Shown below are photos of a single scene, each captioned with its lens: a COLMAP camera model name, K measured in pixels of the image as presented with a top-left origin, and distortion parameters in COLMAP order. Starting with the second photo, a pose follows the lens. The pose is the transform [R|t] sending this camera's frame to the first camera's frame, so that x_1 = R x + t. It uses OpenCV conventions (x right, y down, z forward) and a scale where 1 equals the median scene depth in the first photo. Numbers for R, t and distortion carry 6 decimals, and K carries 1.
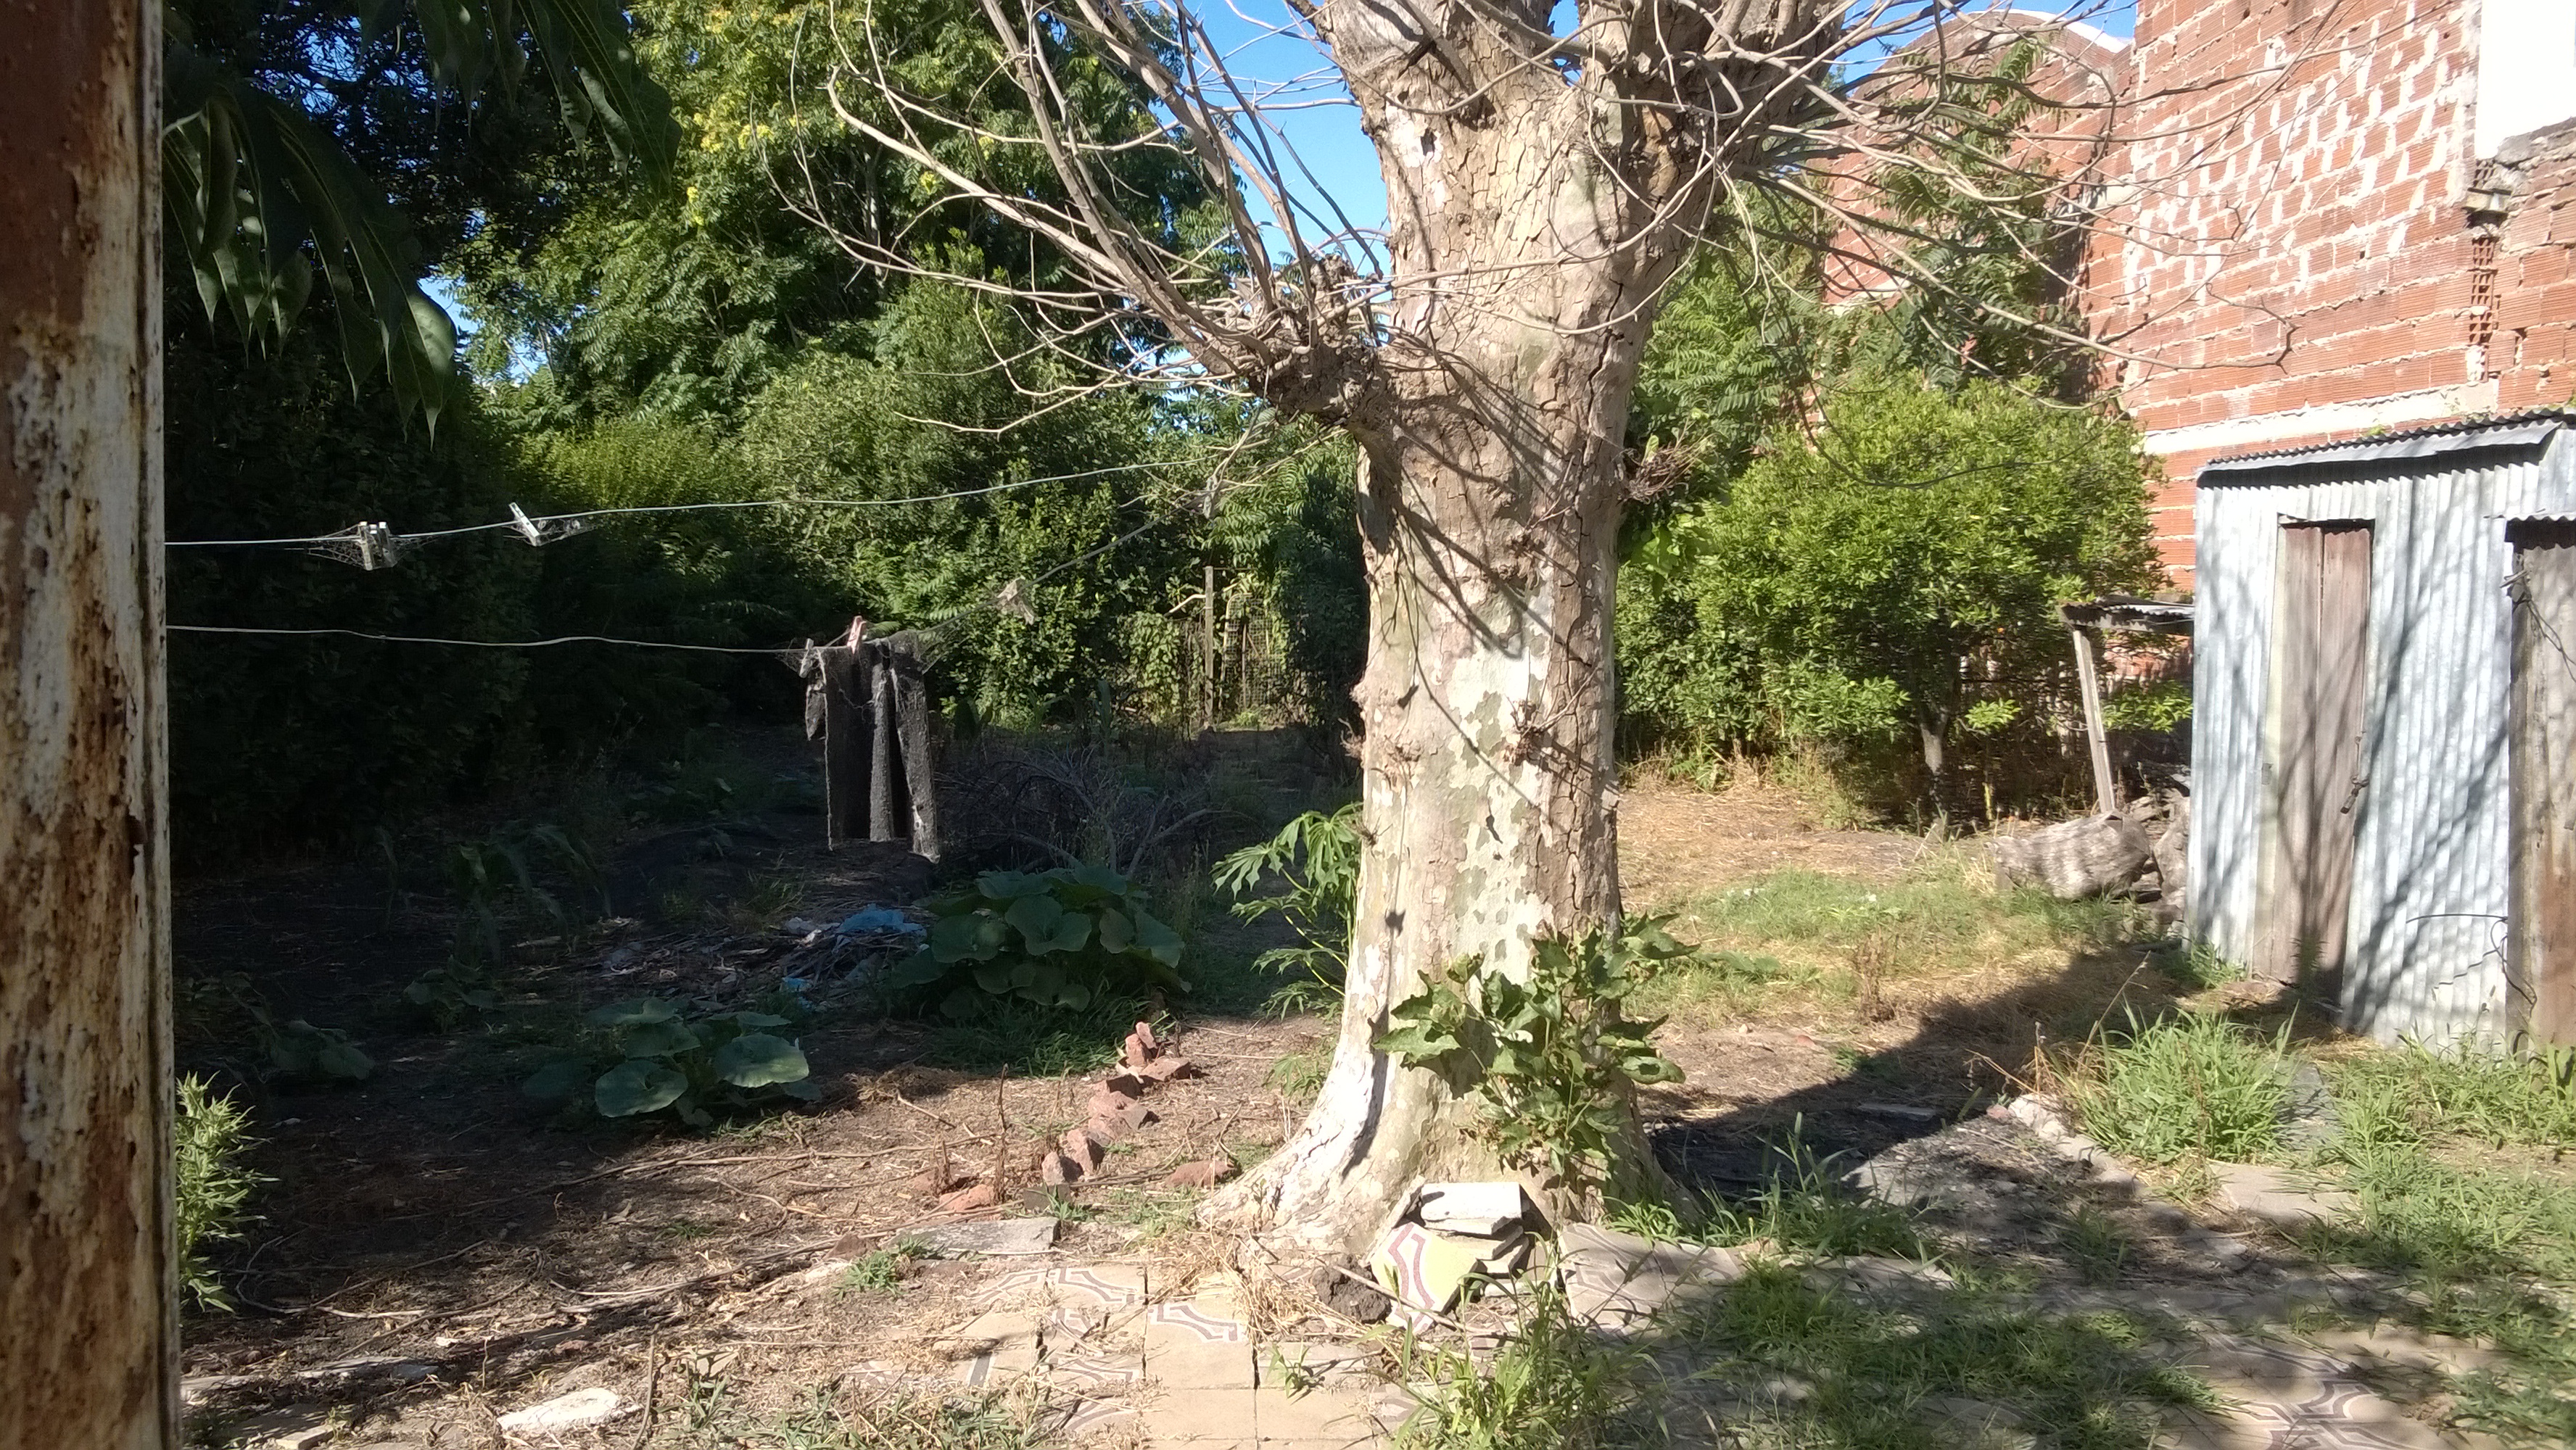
lens RADIAL K [[1980.1, 0, 1289.0], [0, 1980.1, 724.9], [0, 0, 1]] dist [0.009176, -0.038632]
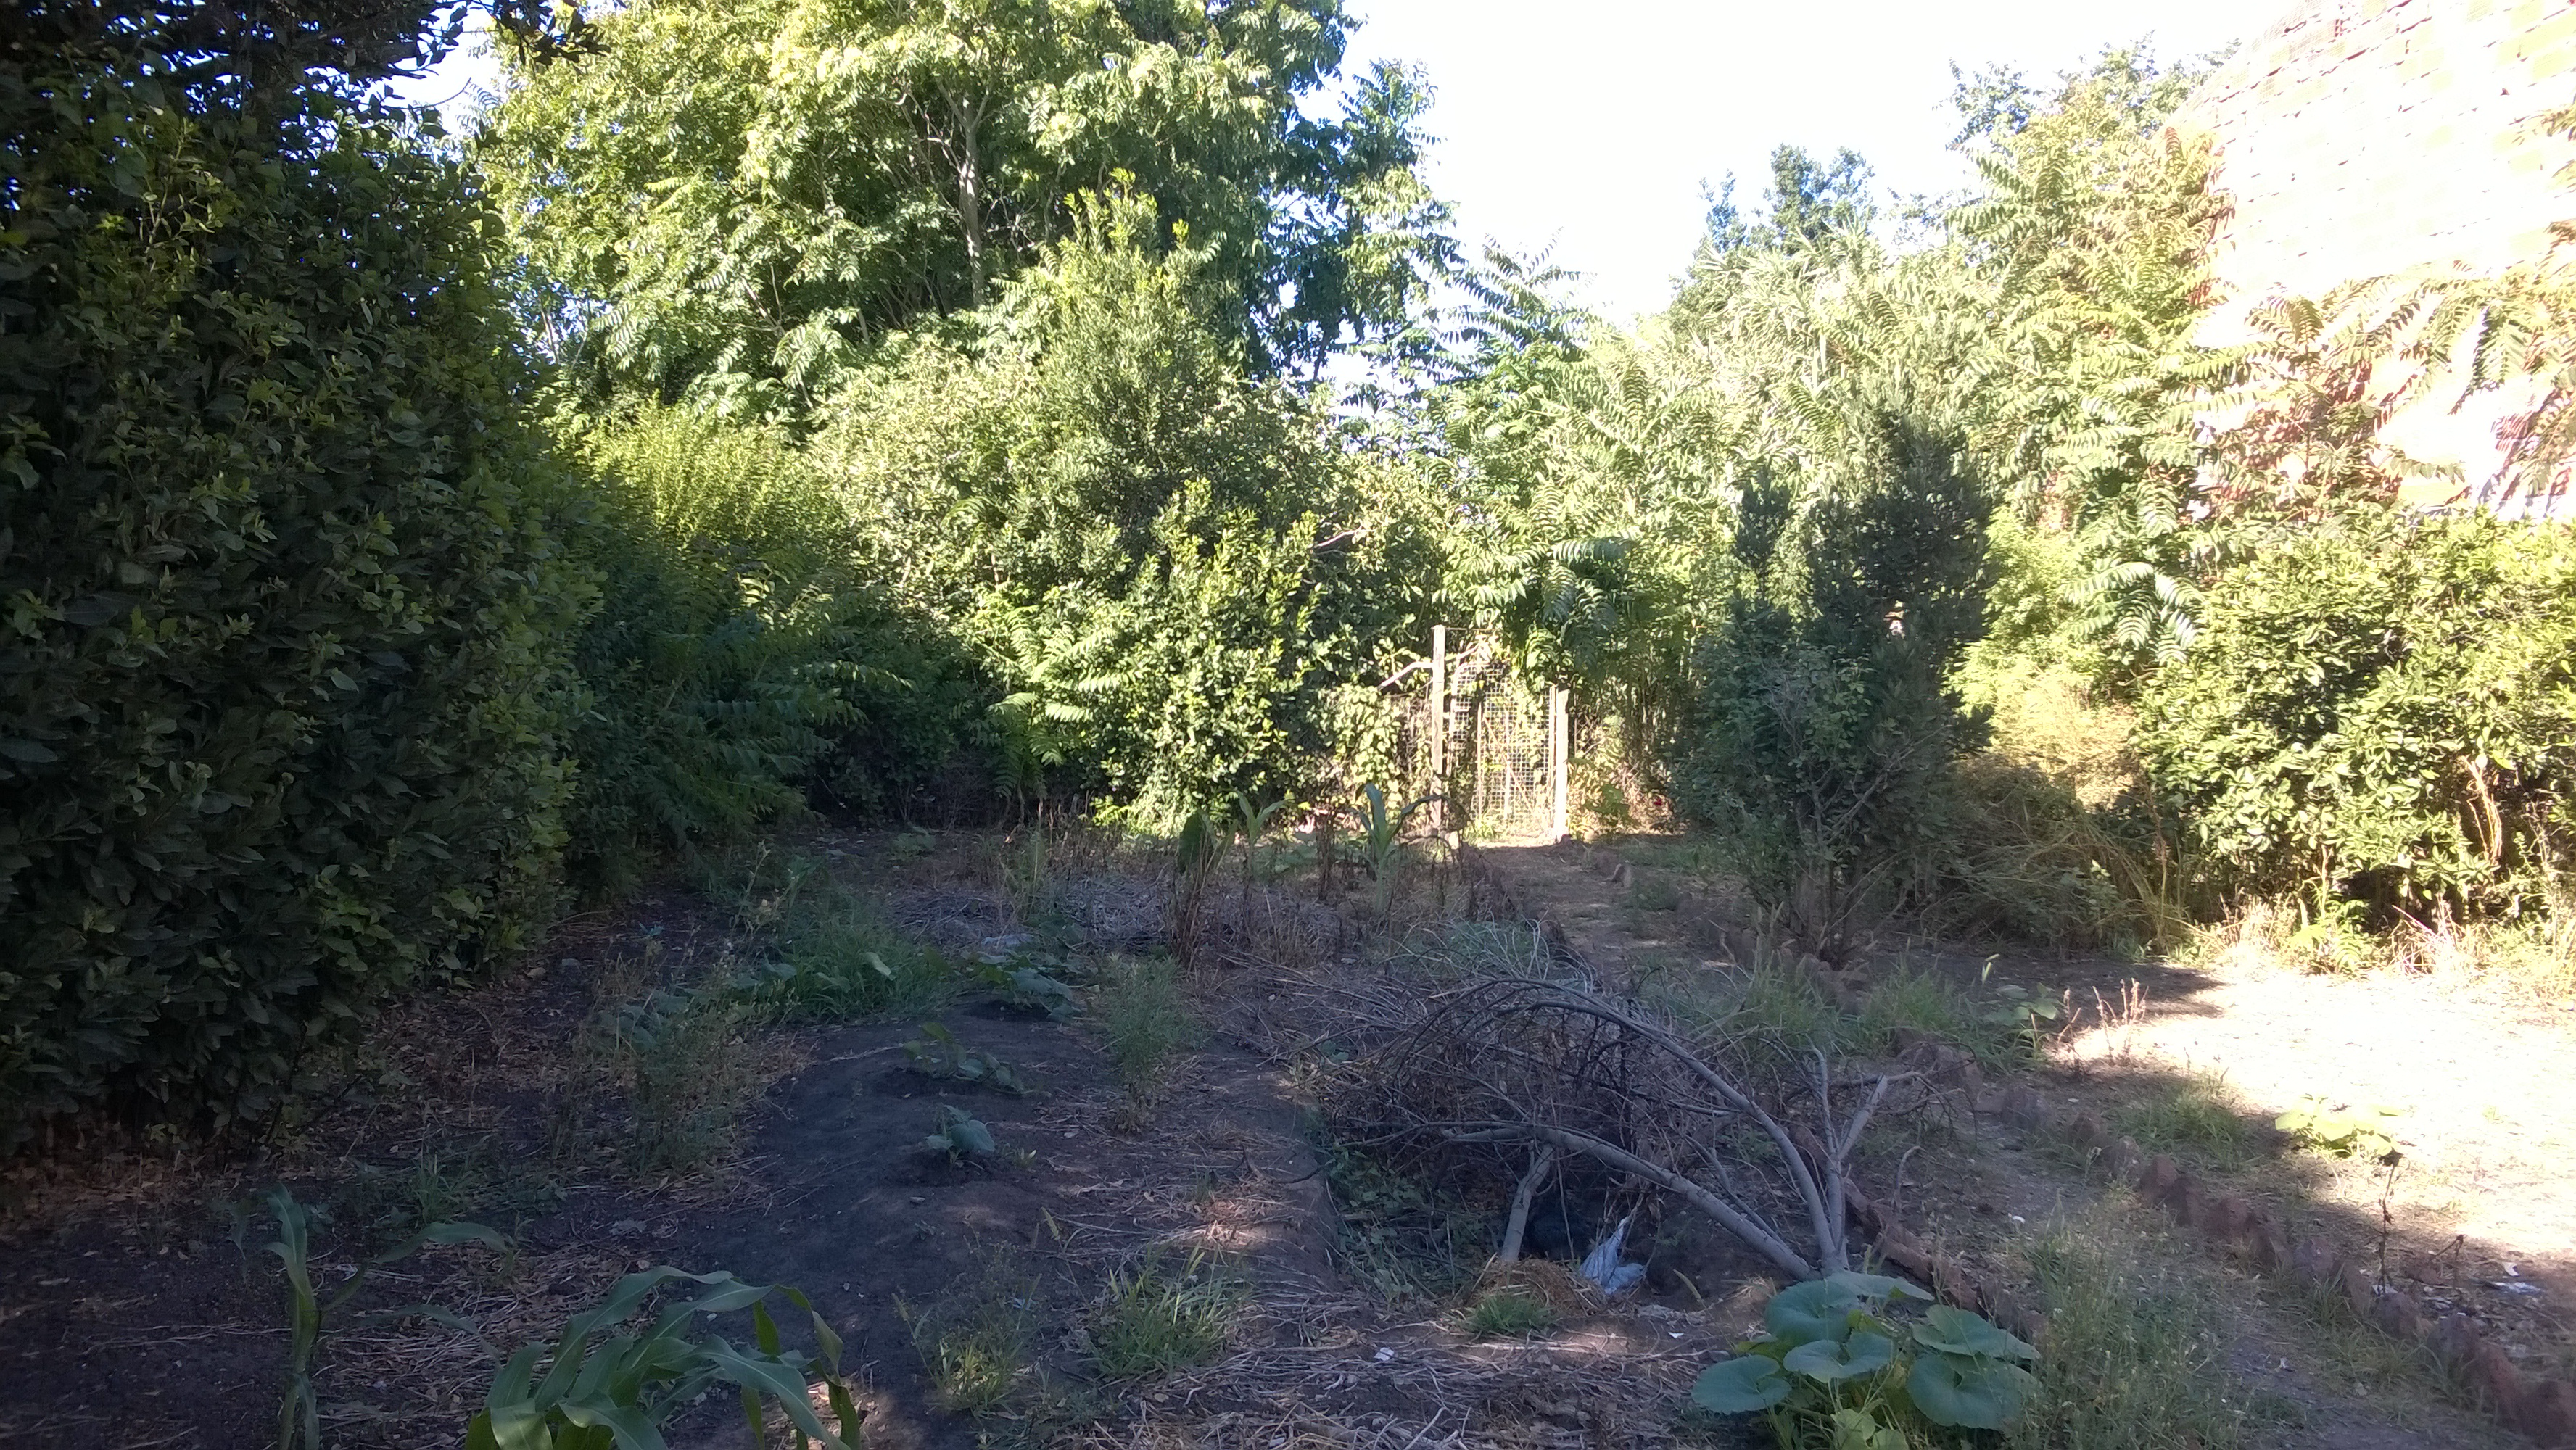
lens RADIAL K [[1980.1, 0, 1287.3], [0, 1980.1, 723.5], [0, 0, 1]] dist [0.009176, -0.038632]
pose [[0.999811, 0.013398, 0.014112, -0.108502], [-0.012896, 0.999301, -0.035099, -0.015387], [-0.014572, 0.034910, 0.999284, 0.247076]]
